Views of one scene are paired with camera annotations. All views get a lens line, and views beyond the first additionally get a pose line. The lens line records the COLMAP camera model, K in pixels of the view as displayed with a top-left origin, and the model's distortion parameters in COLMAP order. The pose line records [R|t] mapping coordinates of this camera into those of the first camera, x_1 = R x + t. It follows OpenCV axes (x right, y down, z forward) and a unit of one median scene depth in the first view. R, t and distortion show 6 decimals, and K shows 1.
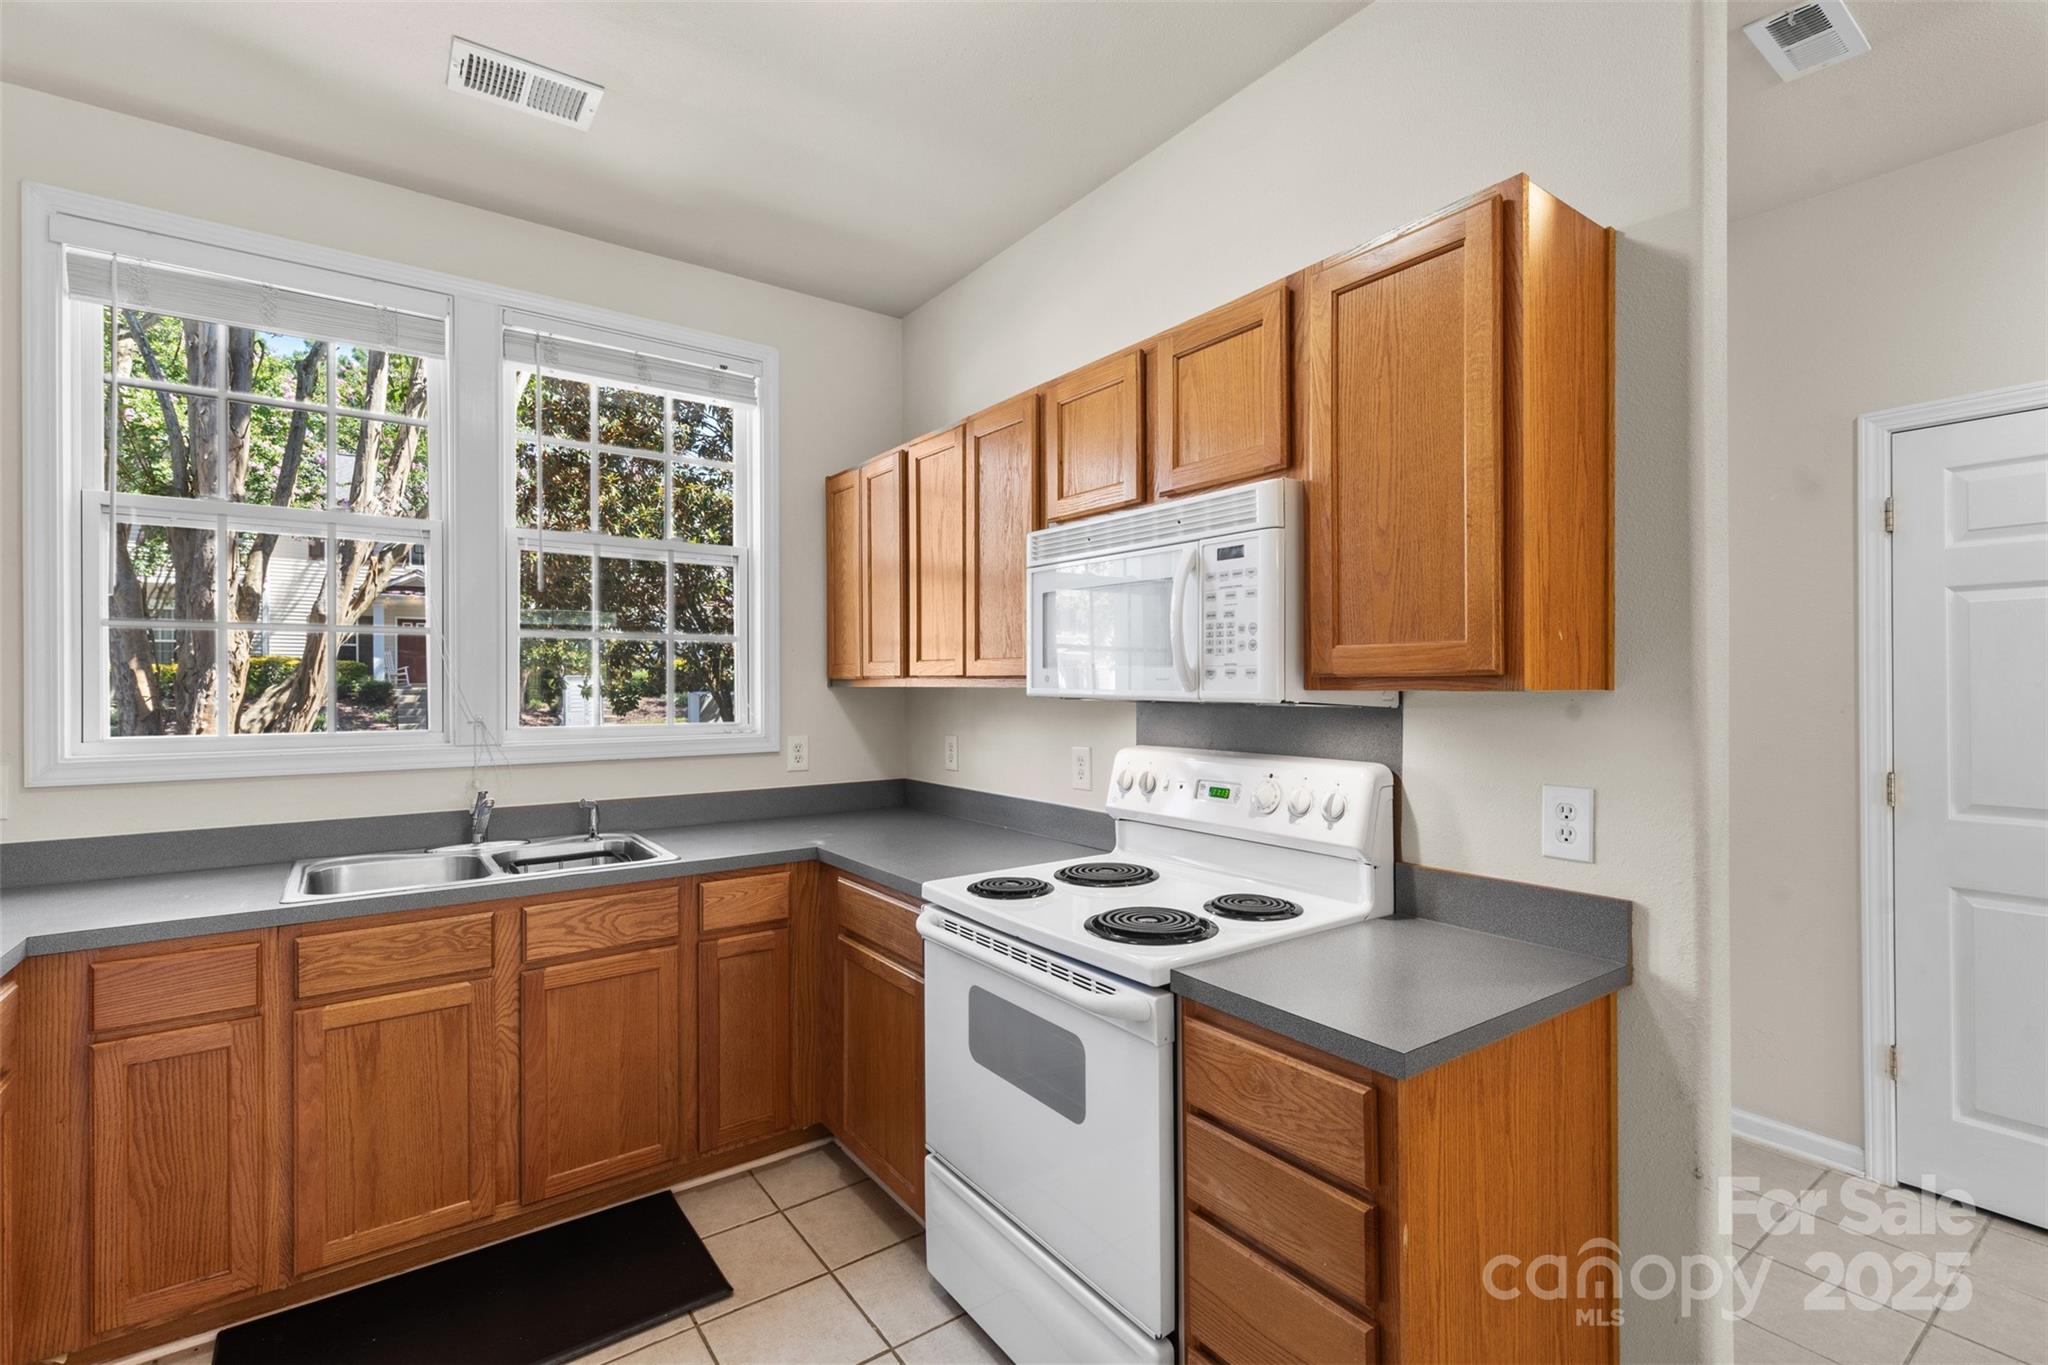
lens RADIAL K [[916.3, 0, 1020.1], [0, 916.3, 687.6], [0, 0, 1]] dist [0.007579, -0.002205]
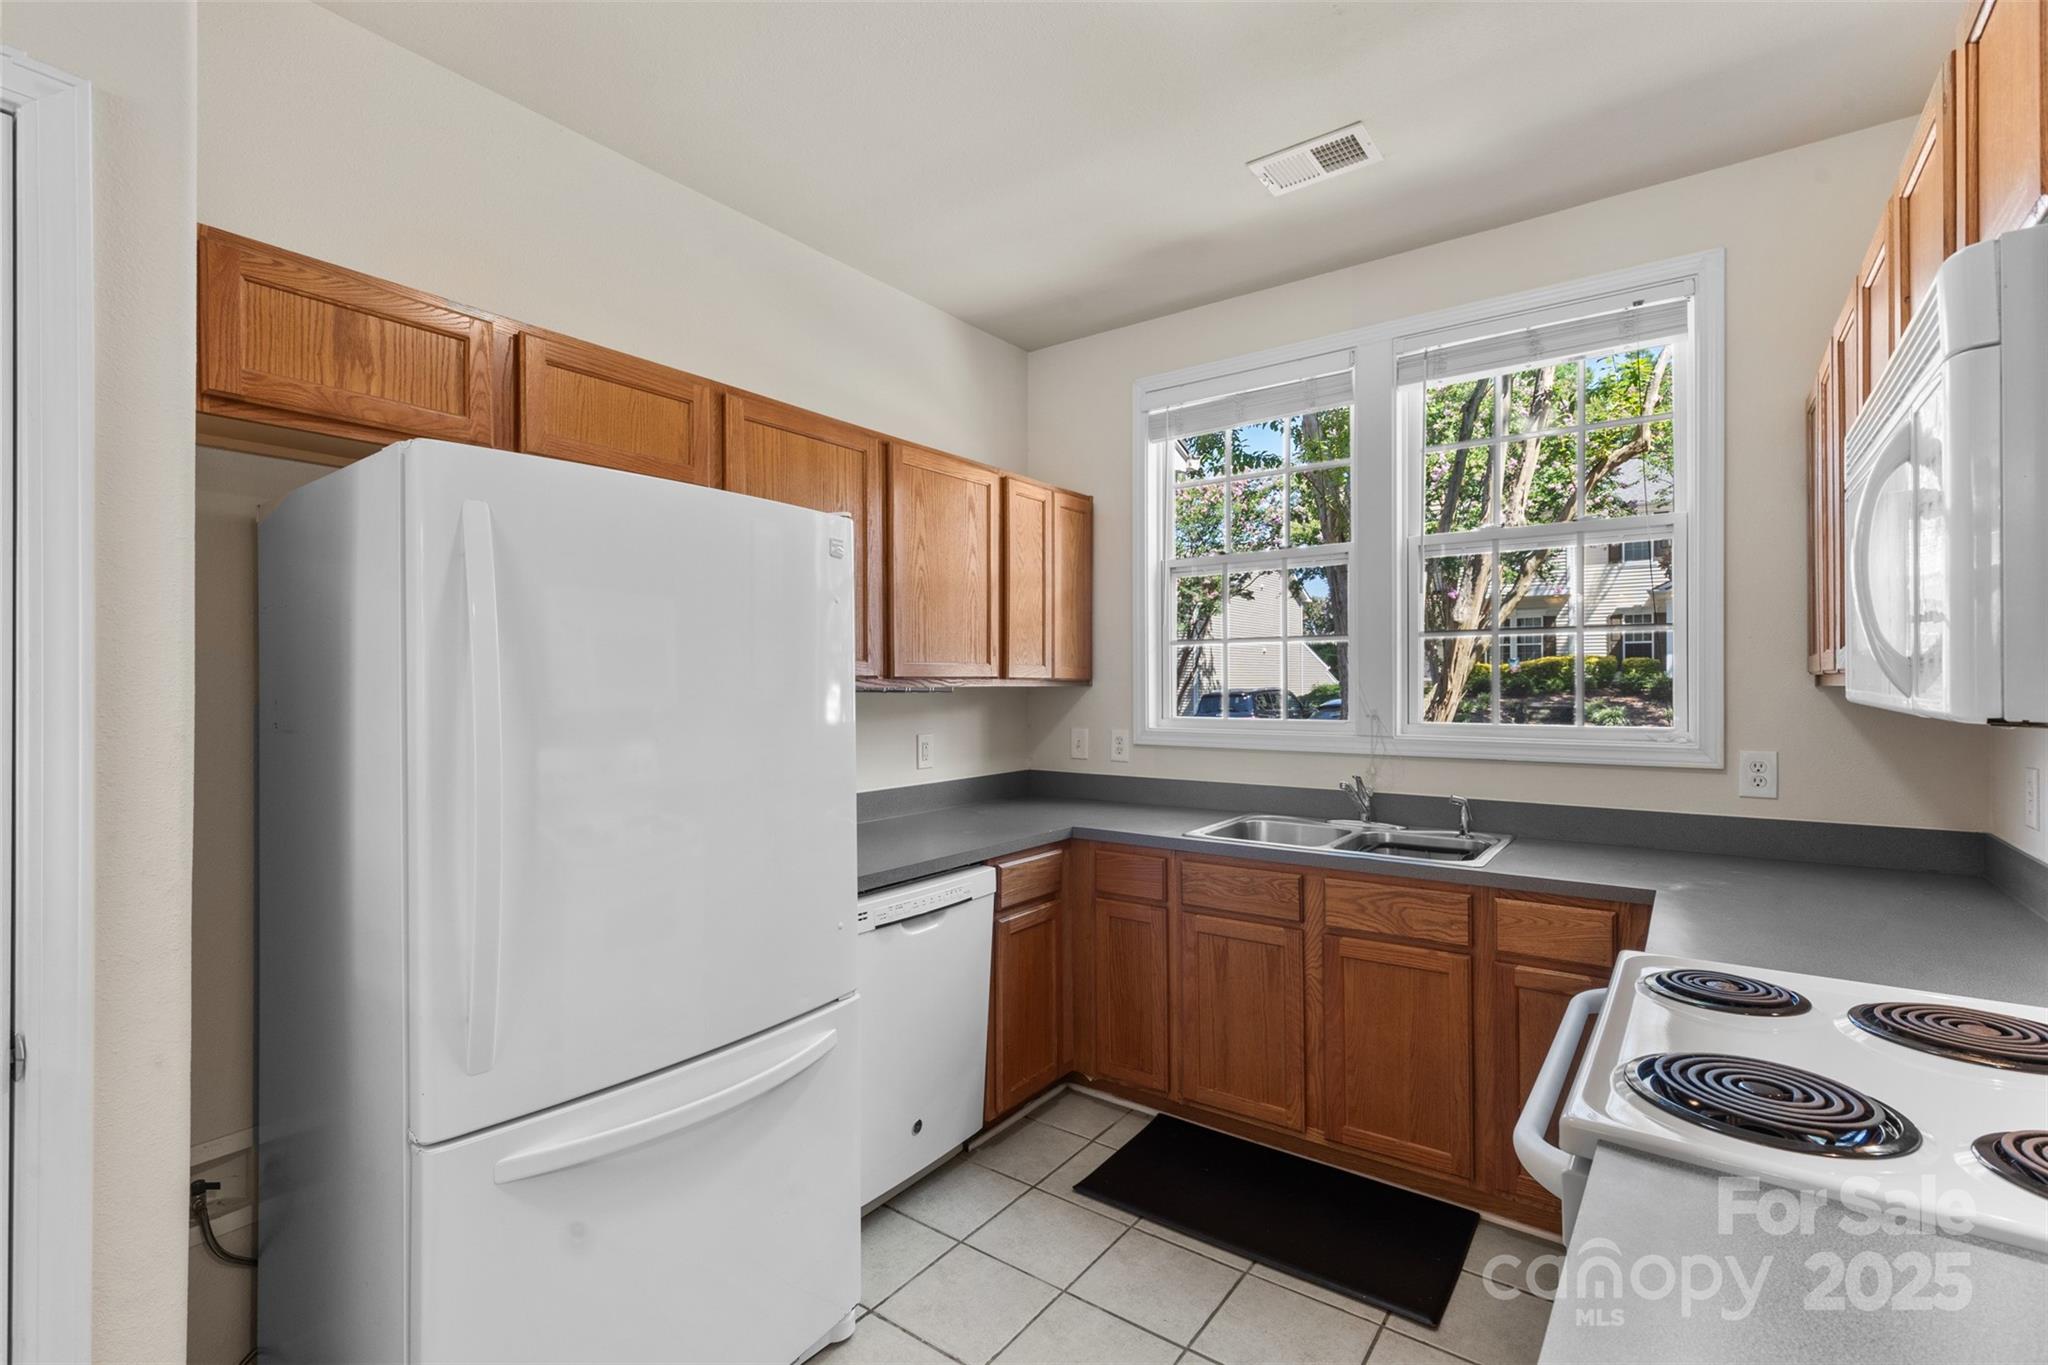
lens RADIAL K [[916.3, 0, 1020.6], [0, 916.3, 687.1], [0, 0, 1]] dist [0.007579, -0.002205]
pose [[0.305145, 0.005549, -0.952290, 0.420433], [-0.002270, 0.999984, 0.005099, -0.002767], [0.952303, 0.000606, 0.305153, 0.285035]]
